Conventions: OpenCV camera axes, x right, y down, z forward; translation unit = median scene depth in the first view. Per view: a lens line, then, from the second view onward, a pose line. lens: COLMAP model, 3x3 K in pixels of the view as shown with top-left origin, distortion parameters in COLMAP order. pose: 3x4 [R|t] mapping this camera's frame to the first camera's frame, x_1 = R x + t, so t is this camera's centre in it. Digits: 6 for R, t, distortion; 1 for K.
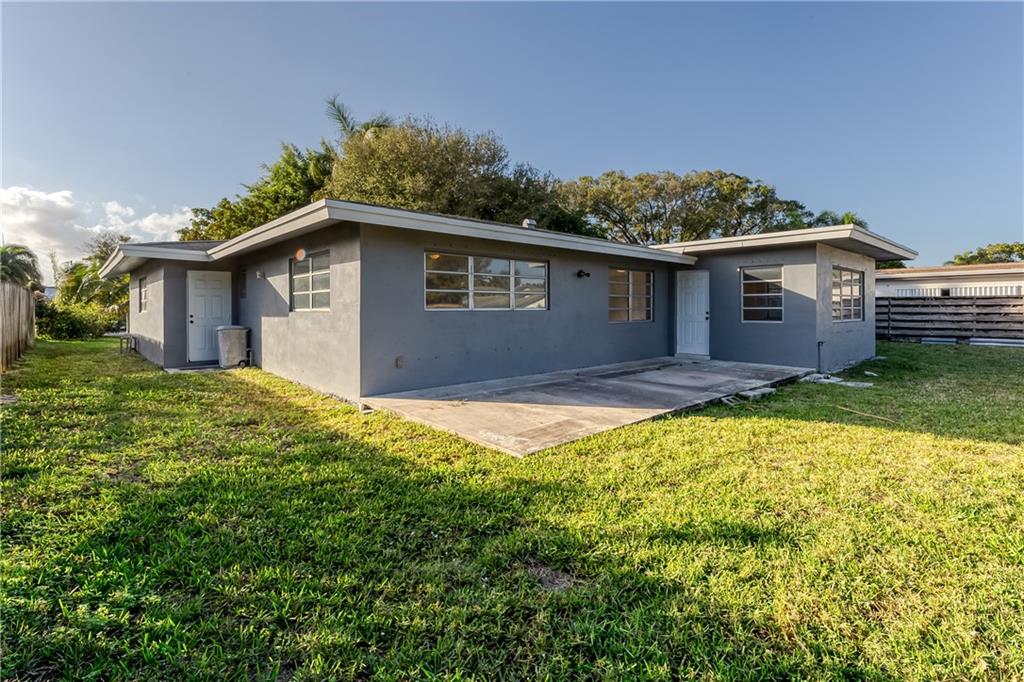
lens RADIAL K [[478.0, 0, 512.6], [0, 478.0, 306.8], [0, 0, 1]] dist [0.002231, 0.000035]
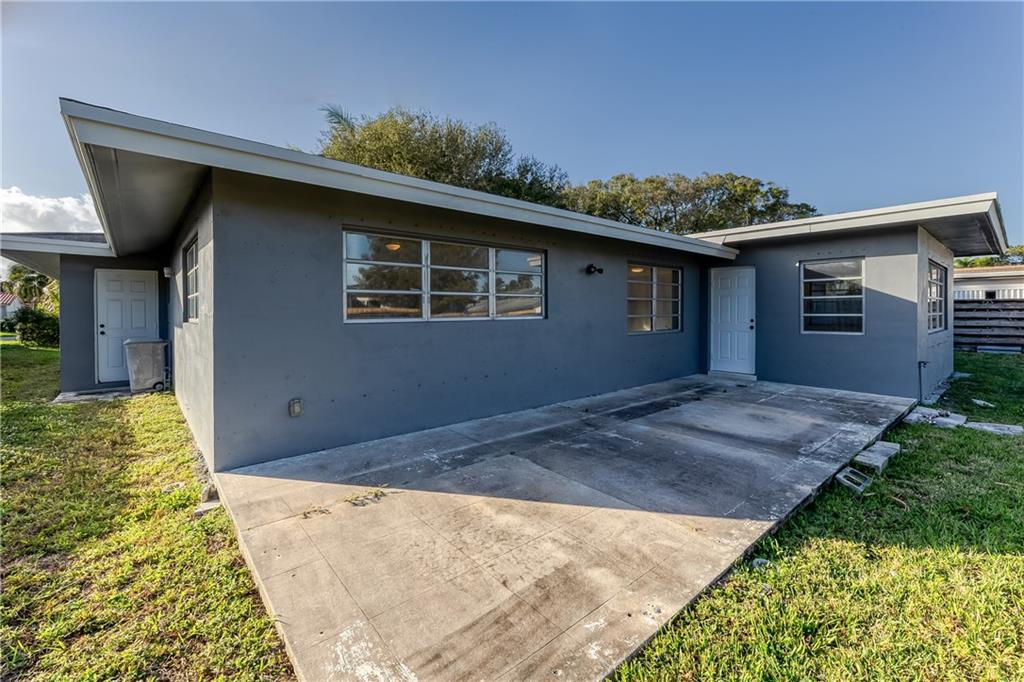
lens RADIAL K [[438.7, 0, 510.5], [0, 438.7, 311.5], [0, 0, 1]] dist [-0.001862, -0.000199]
pose [[0.999295, -0.001599, -0.037509, 0.035647], [0.001734, 0.999992, 0.003551, -0.005098], [0.037503, -0.003614, 0.999290, 0.256729]]
